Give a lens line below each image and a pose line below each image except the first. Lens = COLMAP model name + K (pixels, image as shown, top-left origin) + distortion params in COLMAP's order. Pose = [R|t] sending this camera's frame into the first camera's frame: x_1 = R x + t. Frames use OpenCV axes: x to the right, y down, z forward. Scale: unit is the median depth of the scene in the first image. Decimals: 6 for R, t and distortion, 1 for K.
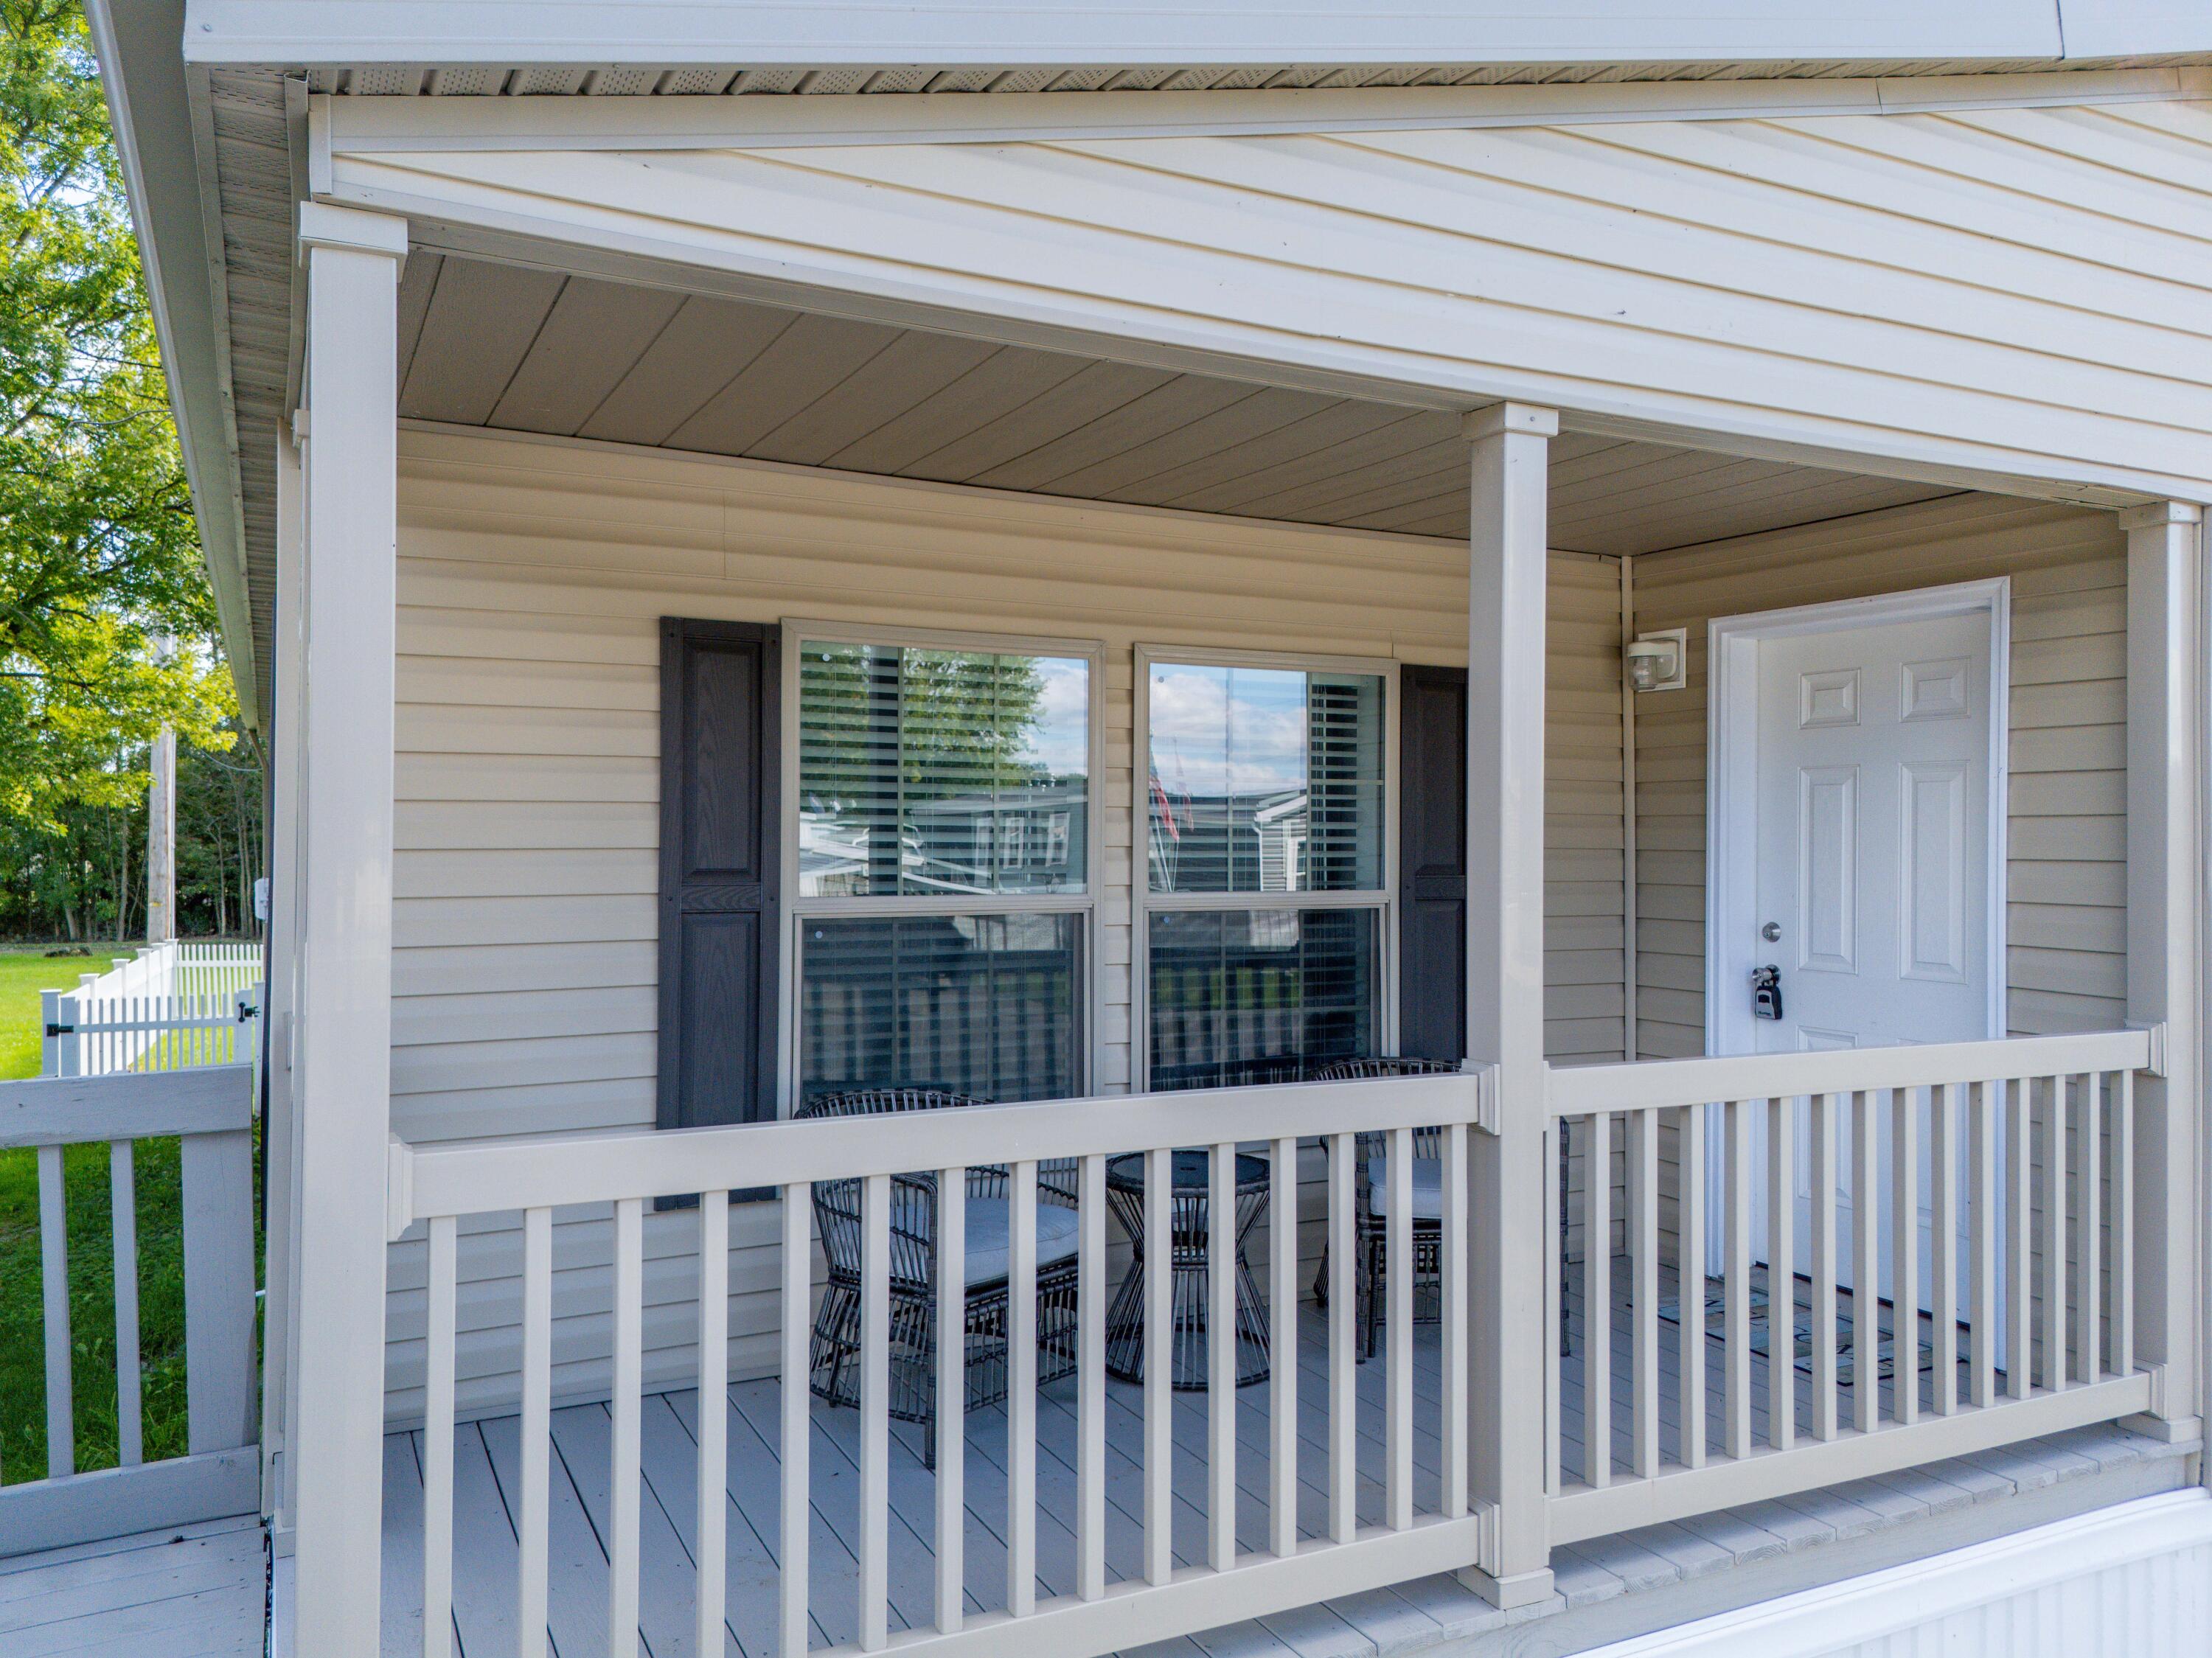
lens RADIAL K [[1633.4, 0, 1109.1], [0, 1633.4, 829.5], [0, 0, 1]] dist [0.059378, -0.049061]
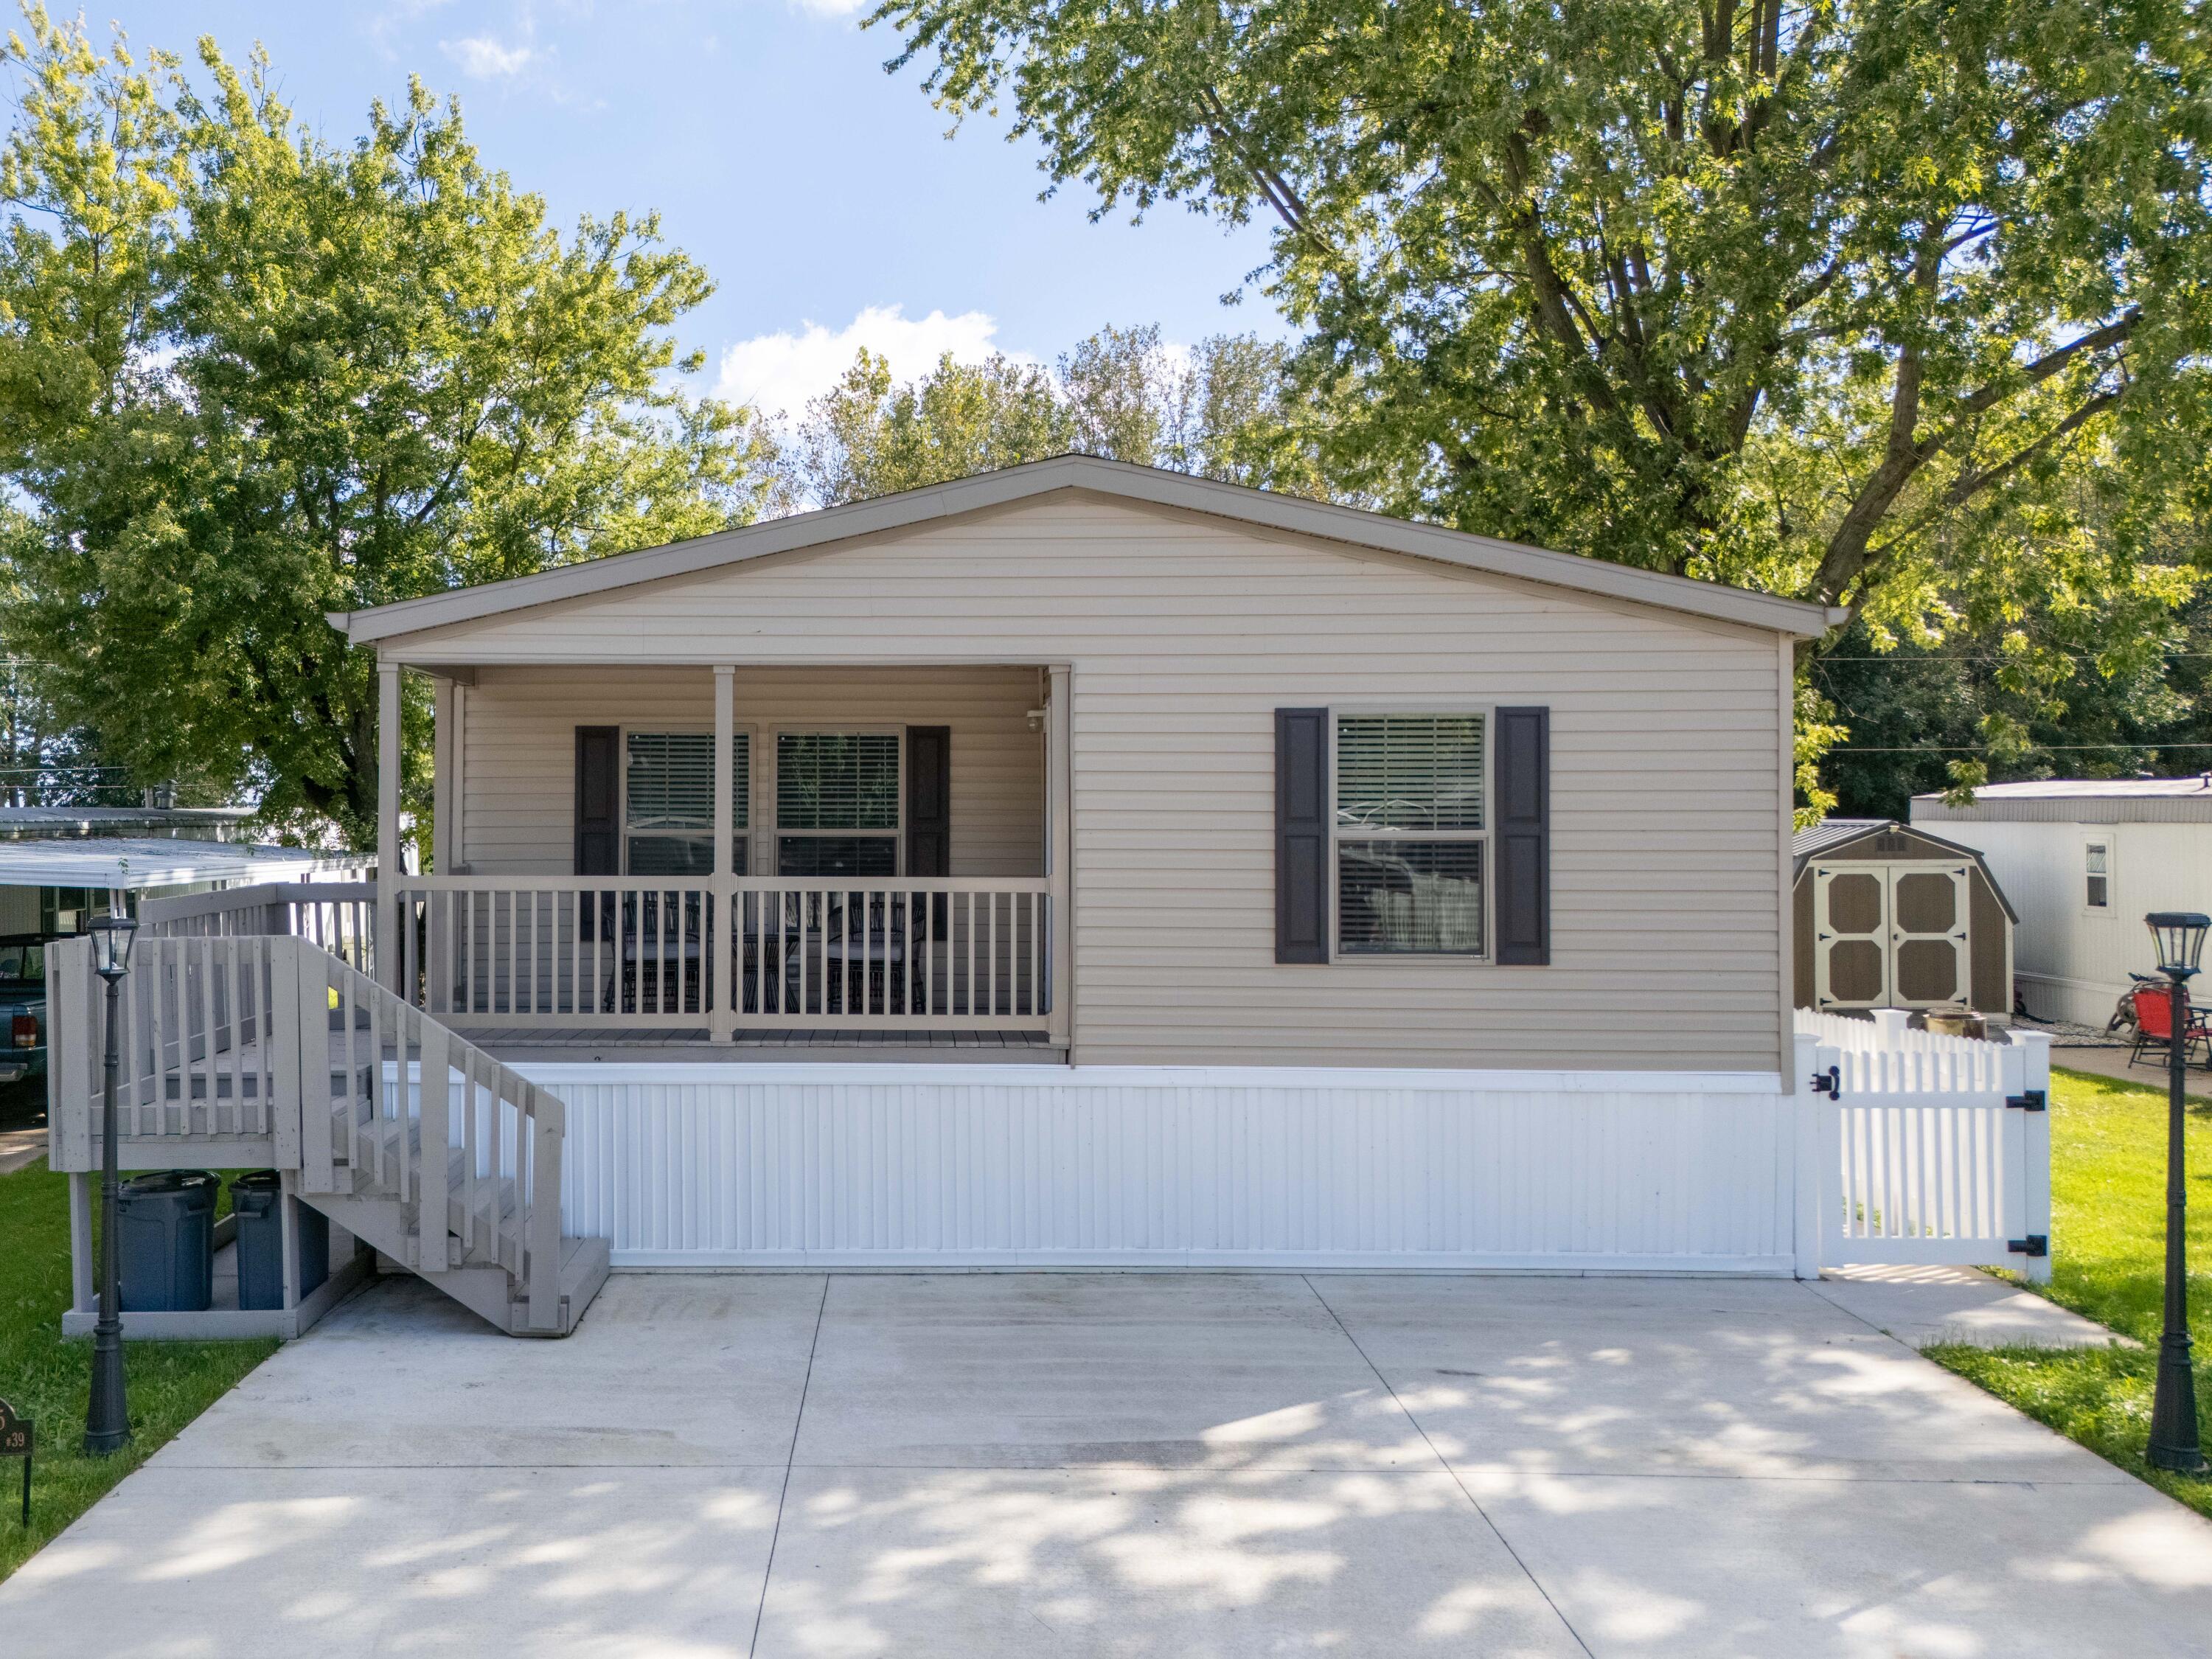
lens RADIAL K [[1748.6, 0, 865.9], [0, 1748.6, 800.3], [0, 0, 1]] dist [0.036636, -0.011565]
pose [[0.872667, -0.010582, -0.488201, 1.403357], [0.006635, 0.999930, -0.009816, 0.023837], [0.488271, 0.005327, 0.872676, -1.184351]]
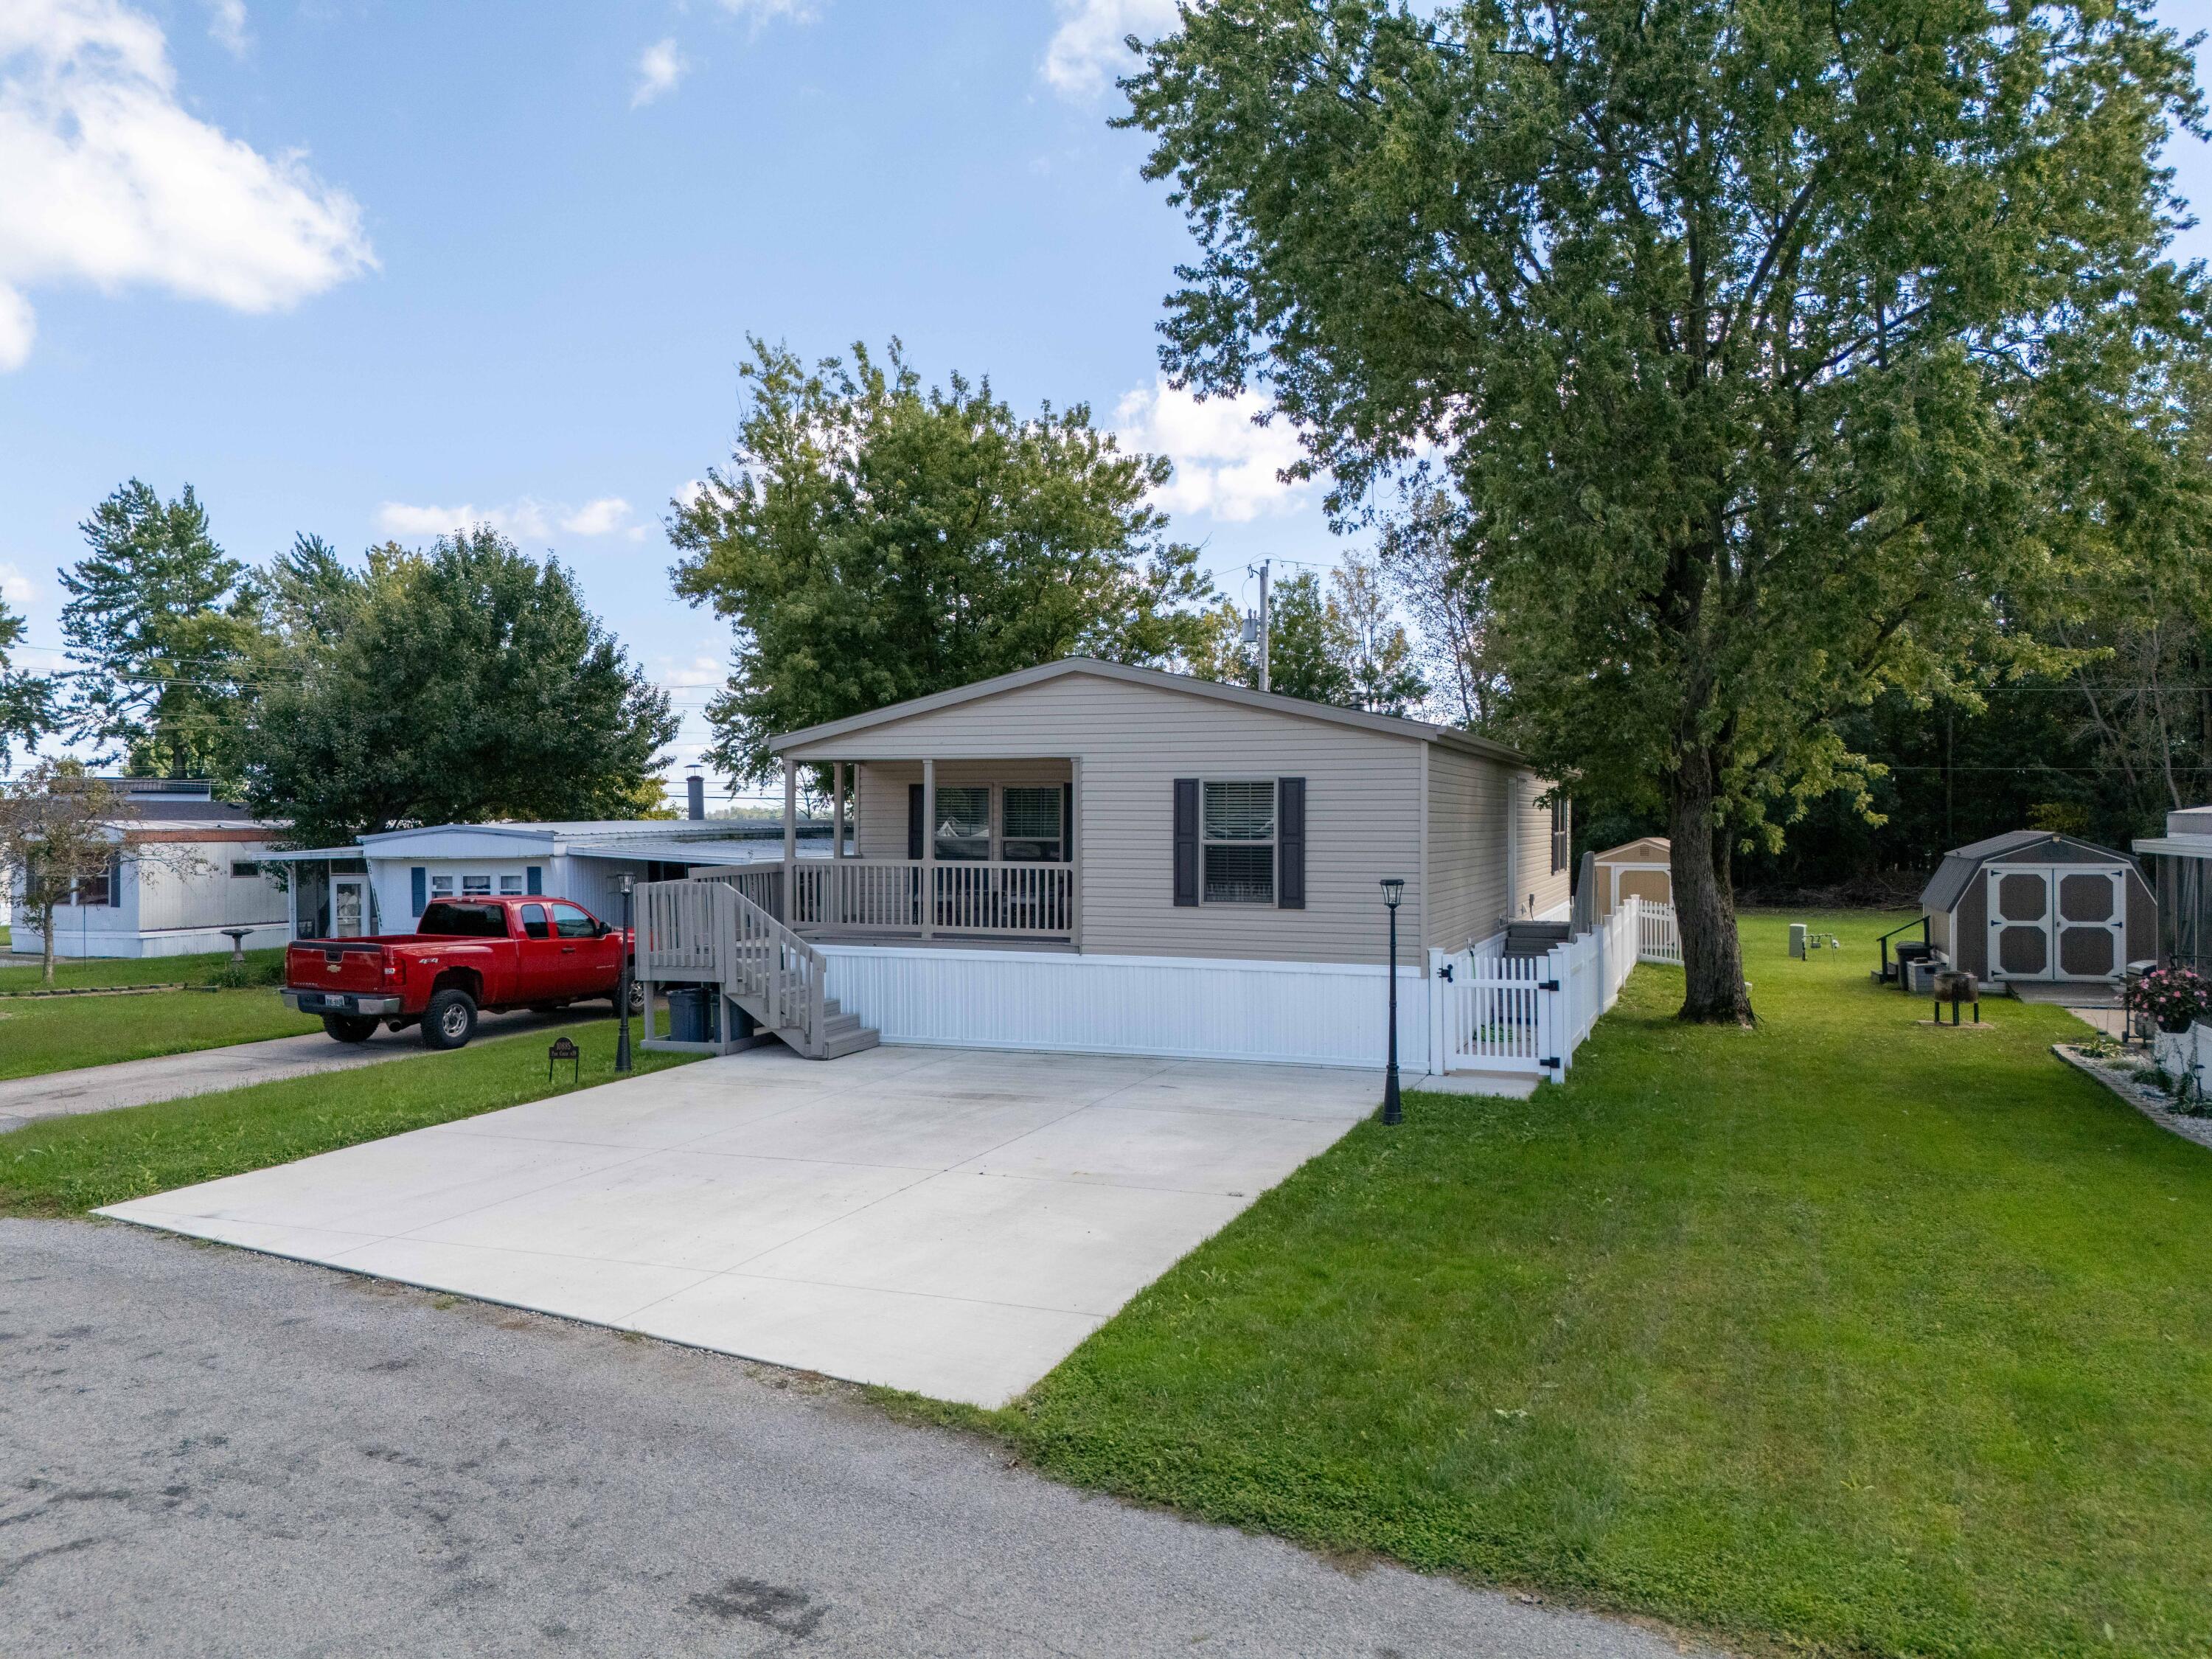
lens RADIAL K [[1633.5, 0, 1116.5], [0, 1633.5, 821.2], [0, 0, 1]] dist [0.059378, -0.049061]
pose [[0.660825, -0.003487, -0.750531, 3.739321], [0.004754, 0.999989, -0.000460, -0.000759], [0.750525, -0.003264, 0.660835, -1.826261]]
